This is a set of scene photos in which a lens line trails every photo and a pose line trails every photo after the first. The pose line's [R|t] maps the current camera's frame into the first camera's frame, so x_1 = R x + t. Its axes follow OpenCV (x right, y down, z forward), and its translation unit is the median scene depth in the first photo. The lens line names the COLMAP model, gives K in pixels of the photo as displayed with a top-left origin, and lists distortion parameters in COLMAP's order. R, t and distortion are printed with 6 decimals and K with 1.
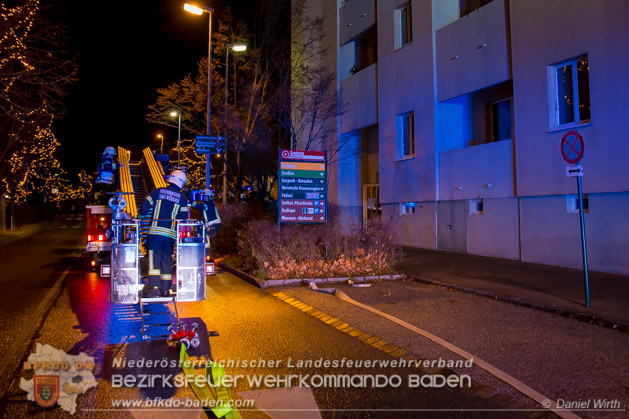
lens RADIAL K [[497.0, 0, 313.9], [0, 497.0, 208.0], [0, 0, 1]] dist [-0.004913, -0.000608]
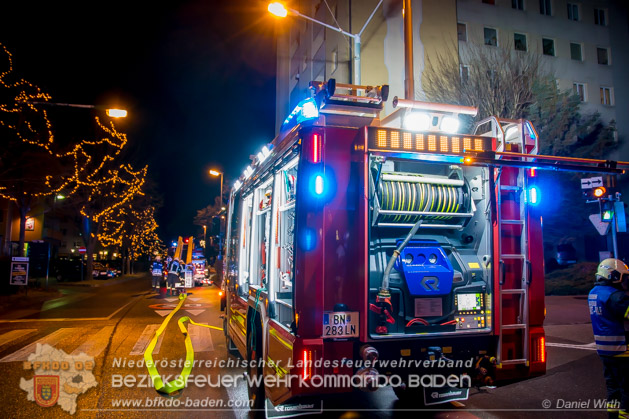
lens RADIAL K [[497.0, 0, 315.2], [0, 497.0, 211.0], [0, 0, 1]] dist [-0.004913, -0.000608]
pose [[0.983312, -0.009929, -0.181658, 0.287277], [-0.009949, 0.994081, -0.108187, -0.004952], [0.181657, 0.108189, 0.977392, -0.500115]]
